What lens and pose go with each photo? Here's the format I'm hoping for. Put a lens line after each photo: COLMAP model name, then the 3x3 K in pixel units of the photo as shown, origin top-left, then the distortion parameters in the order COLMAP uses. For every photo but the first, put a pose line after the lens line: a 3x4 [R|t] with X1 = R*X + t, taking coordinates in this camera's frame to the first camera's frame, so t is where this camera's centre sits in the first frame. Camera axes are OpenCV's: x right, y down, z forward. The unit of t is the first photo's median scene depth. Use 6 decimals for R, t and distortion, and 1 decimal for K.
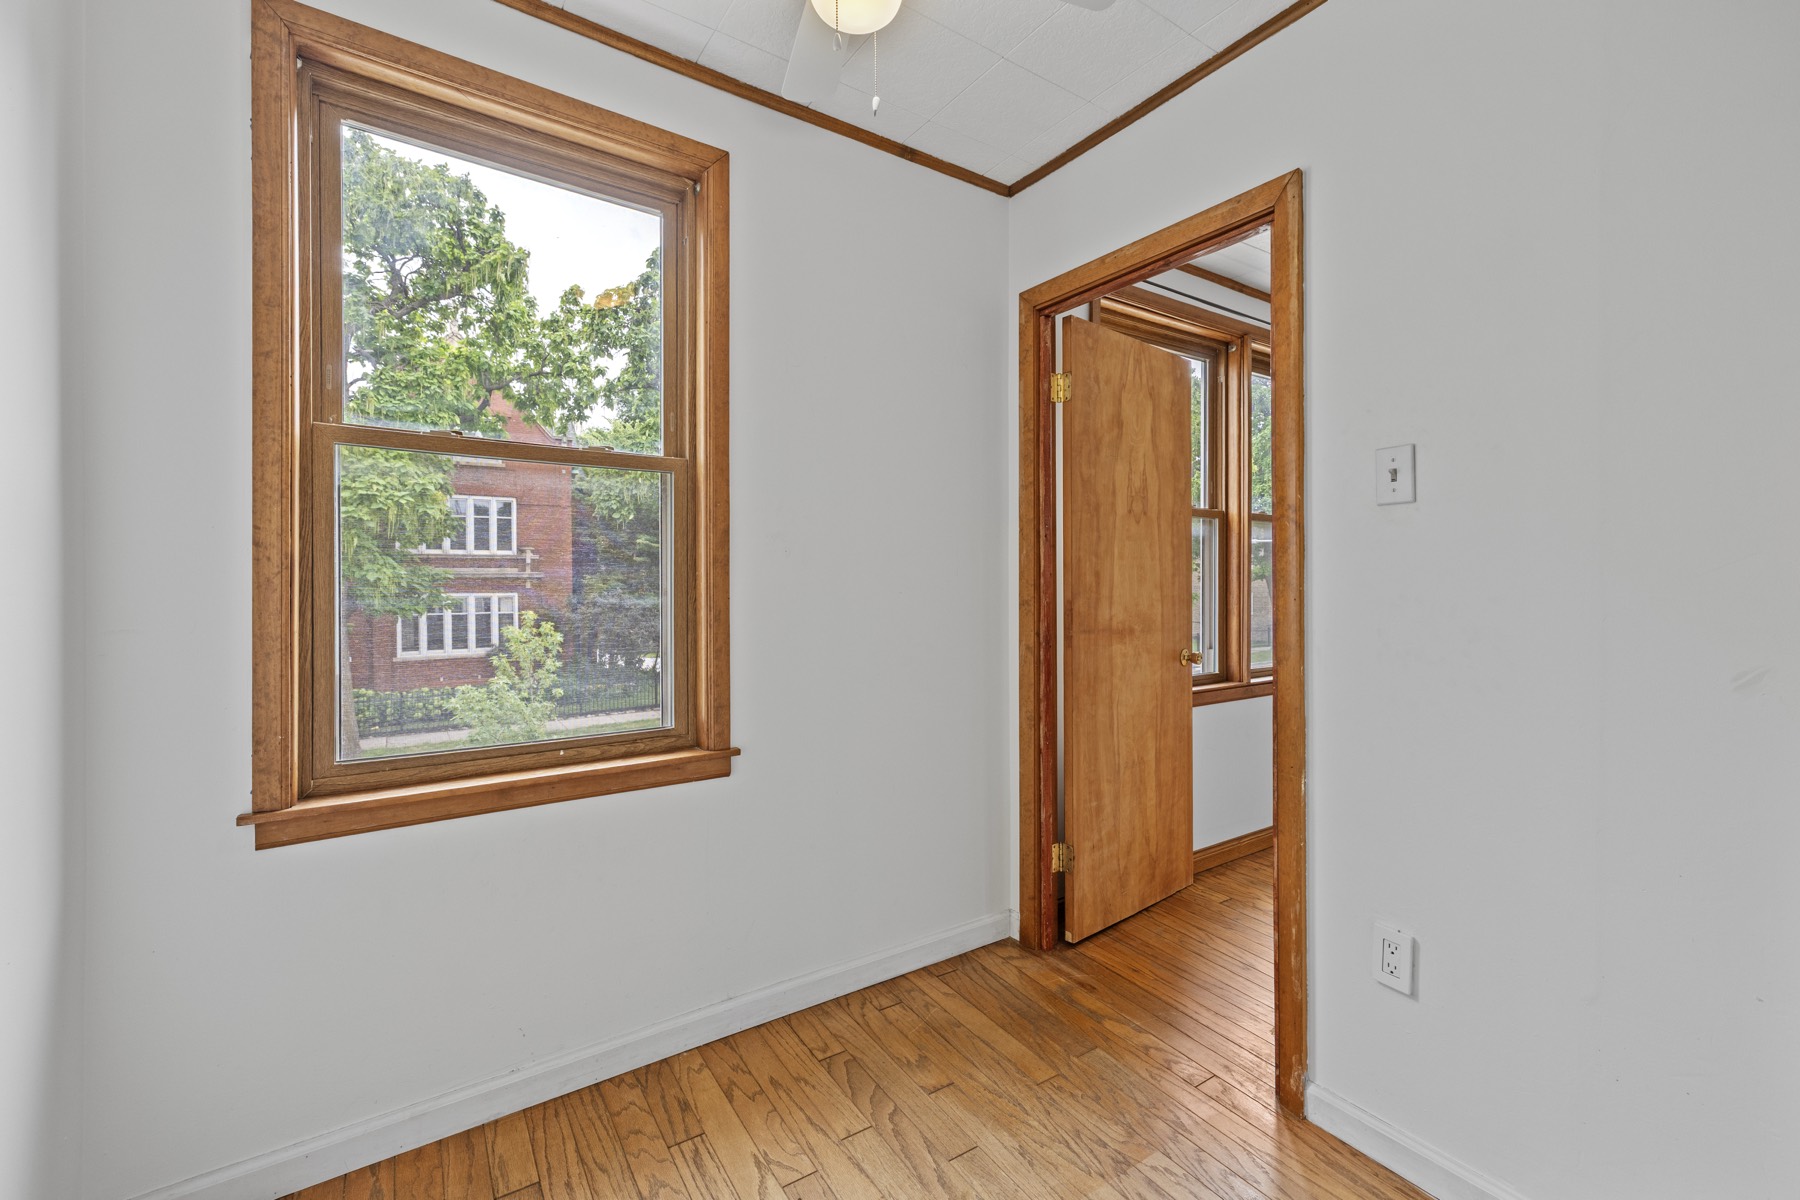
lens RADIAL K [[755.9, 0, 906.4], [0, 755.9, 586.5], [0, 0, 1]] dist [0.001147, 0.000285]
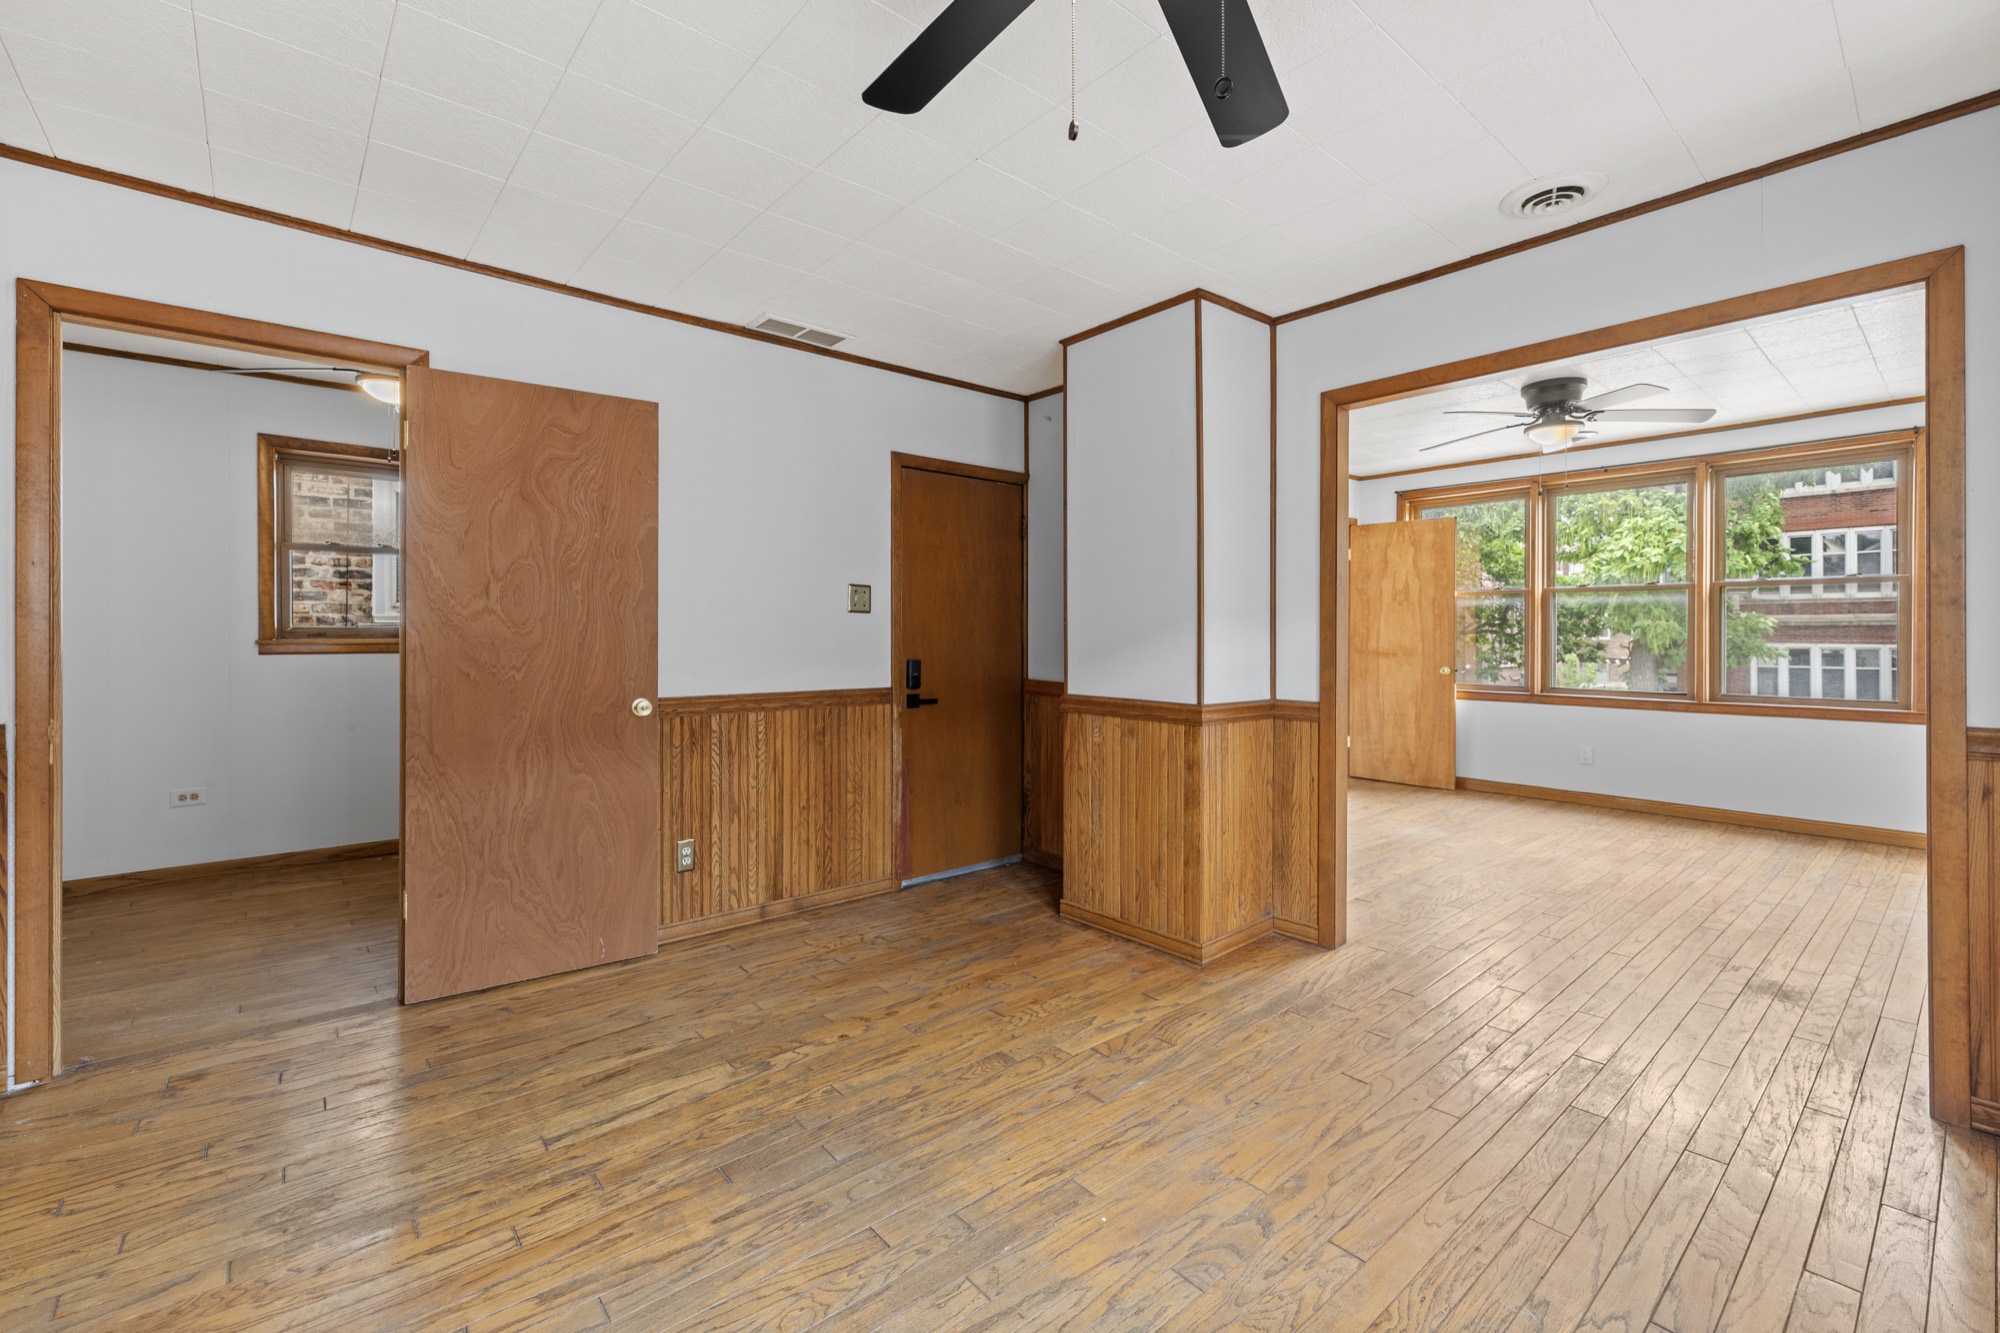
lens RADIAL K [[839.9, 0, 991.9], [0, 839.9, 638.2], [0, 0, 1]] dist [0.001147, 0.000285]
pose [[0.093978, 0.012093, -0.995501, 2.587594], [-0.007933, 0.999904, 0.011397, -0.005841], [0.995543, 0.006826, 0.094065, -0.400601]]
